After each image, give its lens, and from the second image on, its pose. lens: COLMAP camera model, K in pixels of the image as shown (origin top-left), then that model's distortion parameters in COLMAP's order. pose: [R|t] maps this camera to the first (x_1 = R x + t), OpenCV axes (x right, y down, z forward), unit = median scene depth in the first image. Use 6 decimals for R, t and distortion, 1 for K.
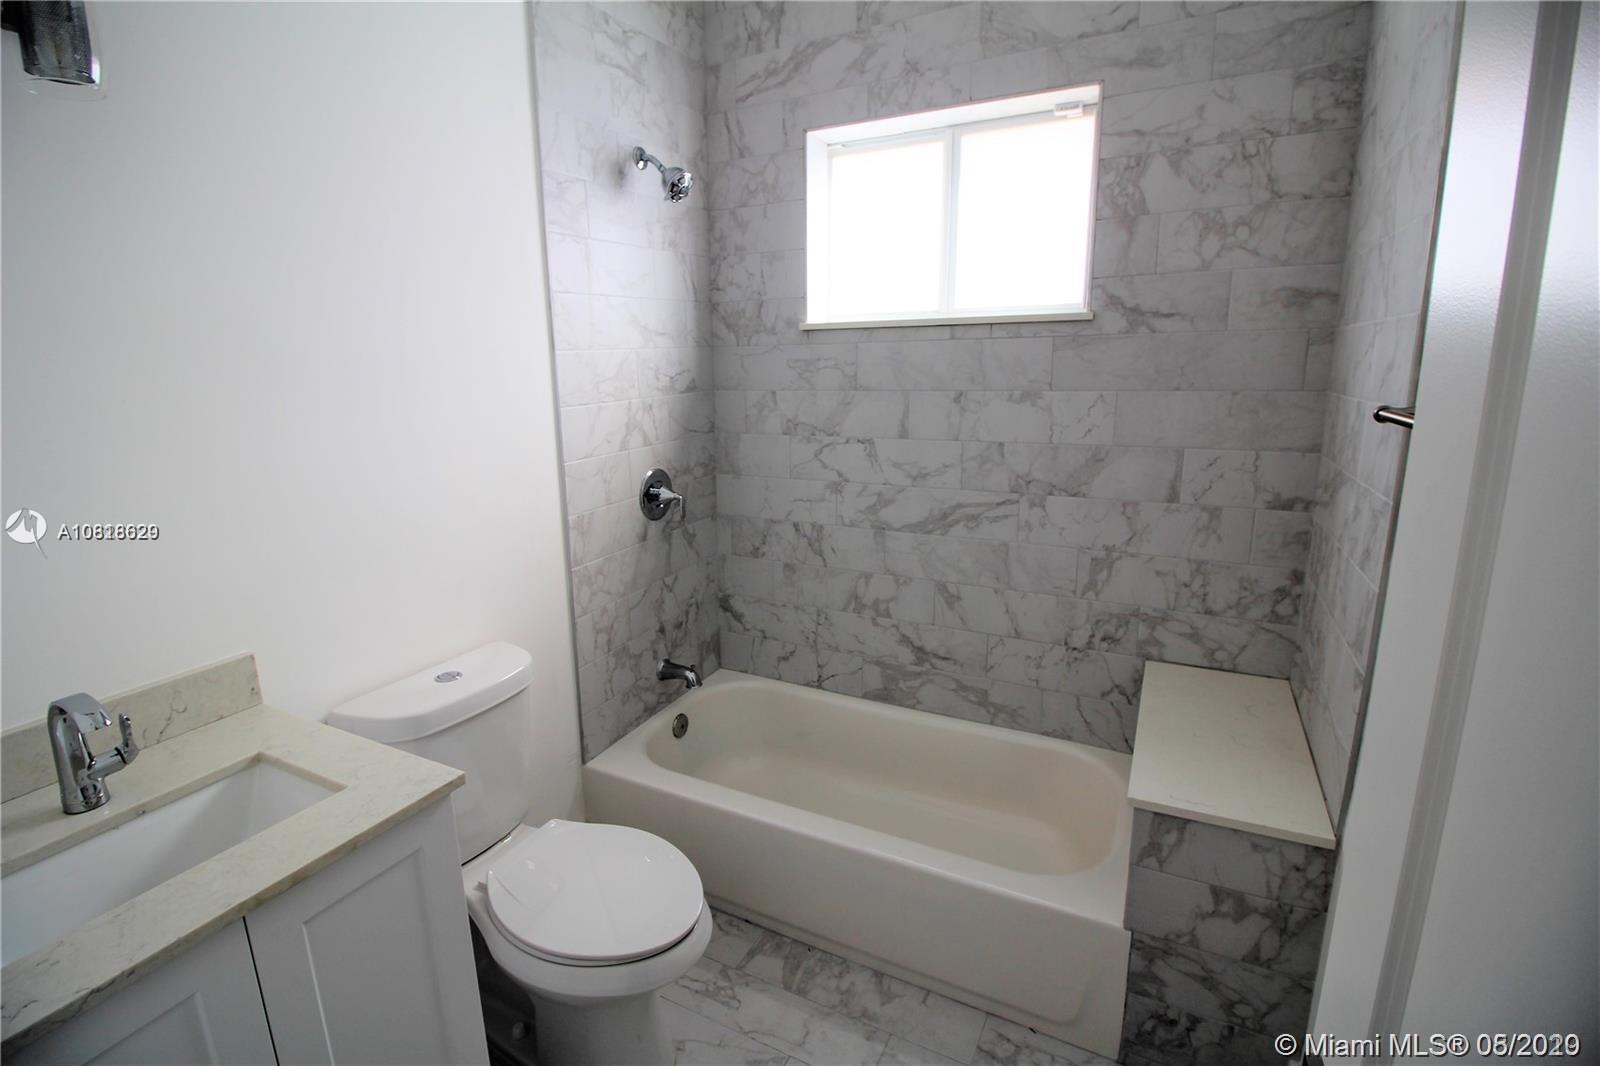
lens RADIAL K [[735.6, 0, 795.0], [0, 735.6, 522.2], [0, 0, 1]] dist [0.003537, -0.016008]
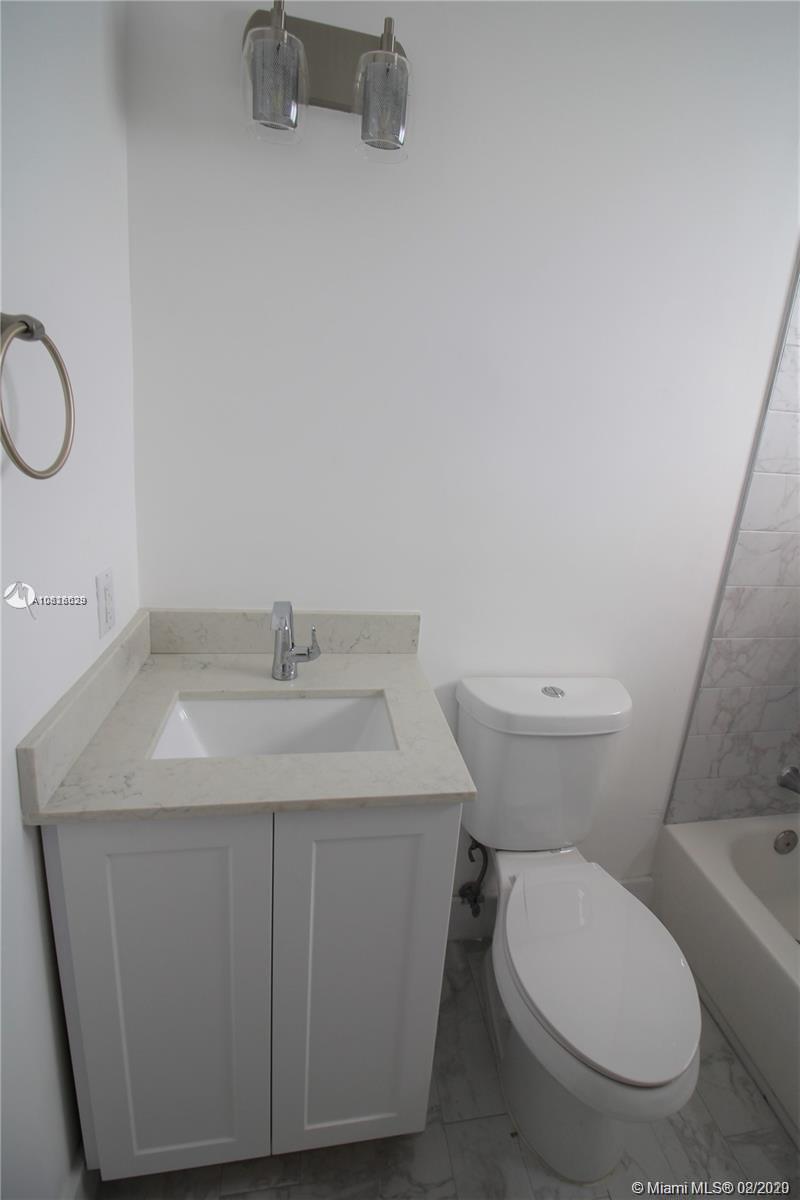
lens RADIAL K [[584.5, 0, 457.8], [0, 584.5, 590.2], [0, 0, 1]] dist [-0.007400, -0.000586]
pose [[0.628459, 0.289054, -0.722141, 0.021142], [-0.265477, 0.952351, 0.150165, -0.022035], [0.731137, 0.097339, 0.675251, 0.225079]]
